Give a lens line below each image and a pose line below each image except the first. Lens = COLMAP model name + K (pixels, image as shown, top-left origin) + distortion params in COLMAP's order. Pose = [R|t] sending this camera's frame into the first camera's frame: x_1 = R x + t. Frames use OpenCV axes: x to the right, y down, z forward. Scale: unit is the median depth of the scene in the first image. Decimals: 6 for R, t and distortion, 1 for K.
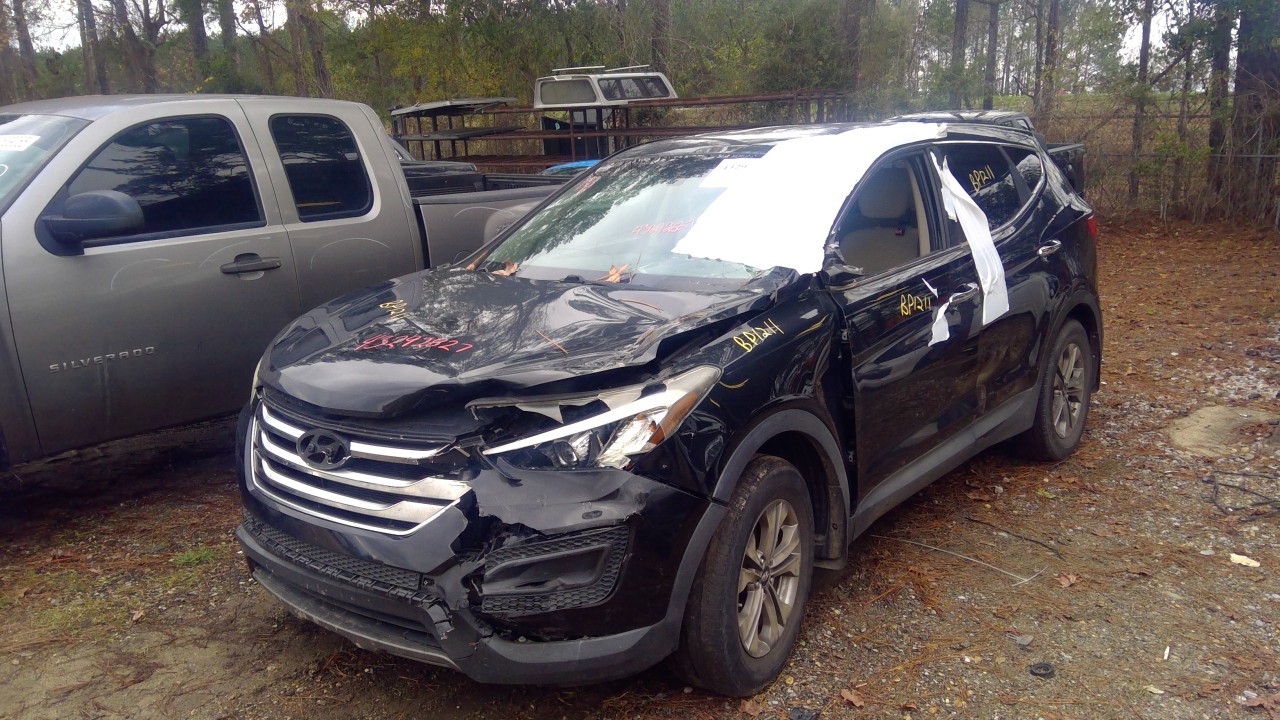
lens RADIAL K [[1012.9, 0, 630.3], [0, 1012.9, 370.8], [0, 0, 1]] dist [0.139869, -0.259514]
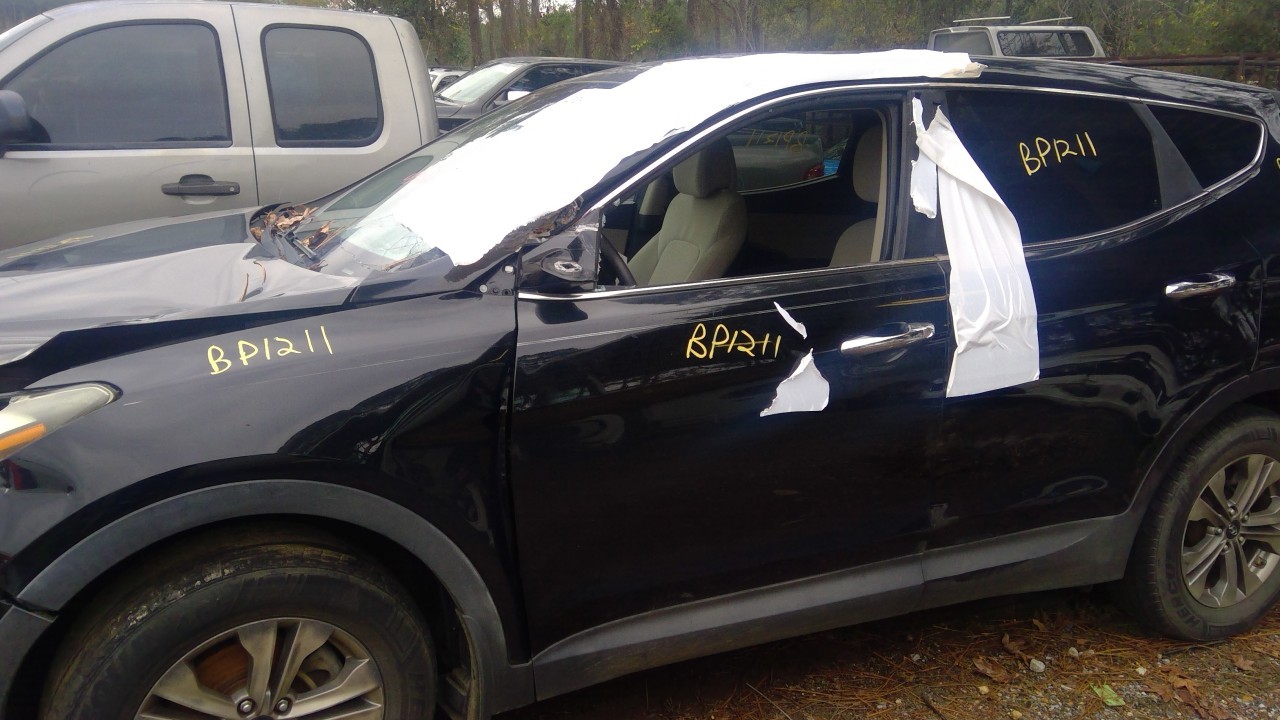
lens RADIAL K [[1001.8, 0, 640.0], [0, 1001.8, 360.0], [0, 0, 1]] dist [0.119878, -0.202291]
pose [[0.889715, 0.163390, -0.426275, 0.378688], [-0.152329, 0.986496, 0.060183, -0.064829], [0.430351, 0.011388, 0.902590, 0.349469]]
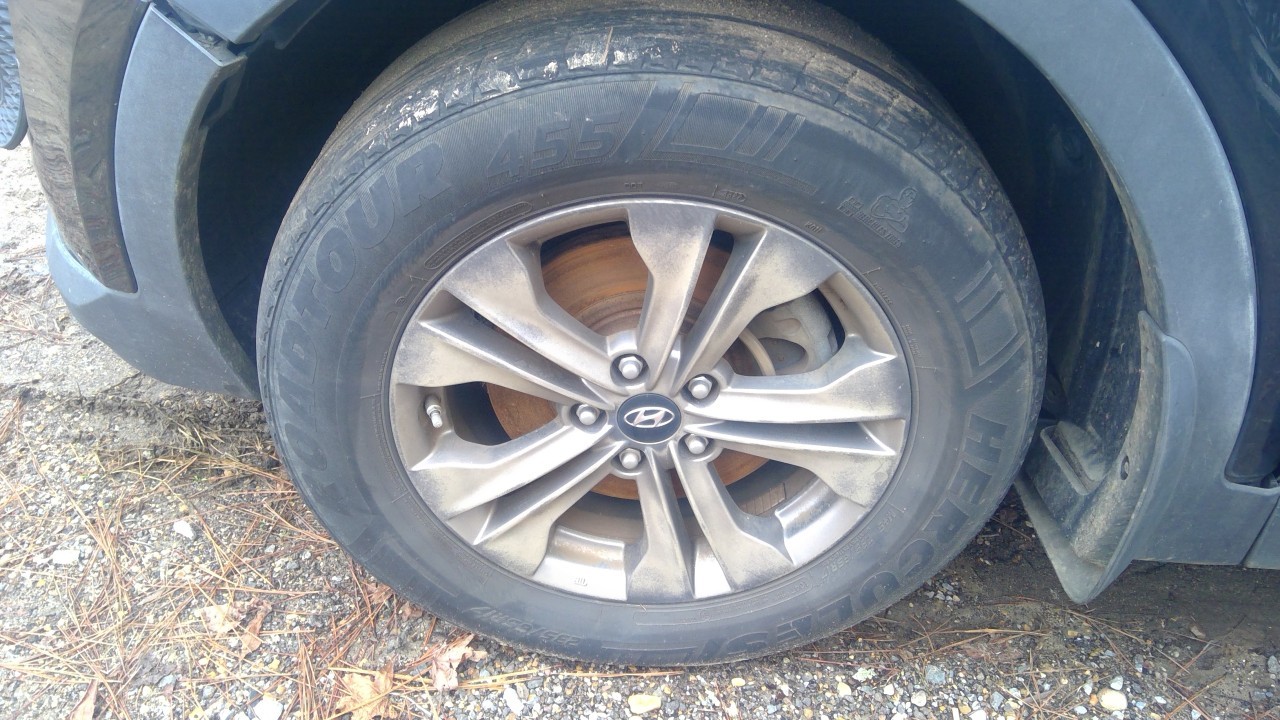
lens RADIAL K [[1001.8, 0, 640.0], [0, 1001.8, 360.0], [0, 0, 1]] dist [0.119878, -0.202291]
pose [[0.496264, 0.555445, -0.667235, 0.214338], [-0.254056, 0.827821, 0.500168, 0.023397], [0.830167, -0.078700, 0.551932, 0.548817]]
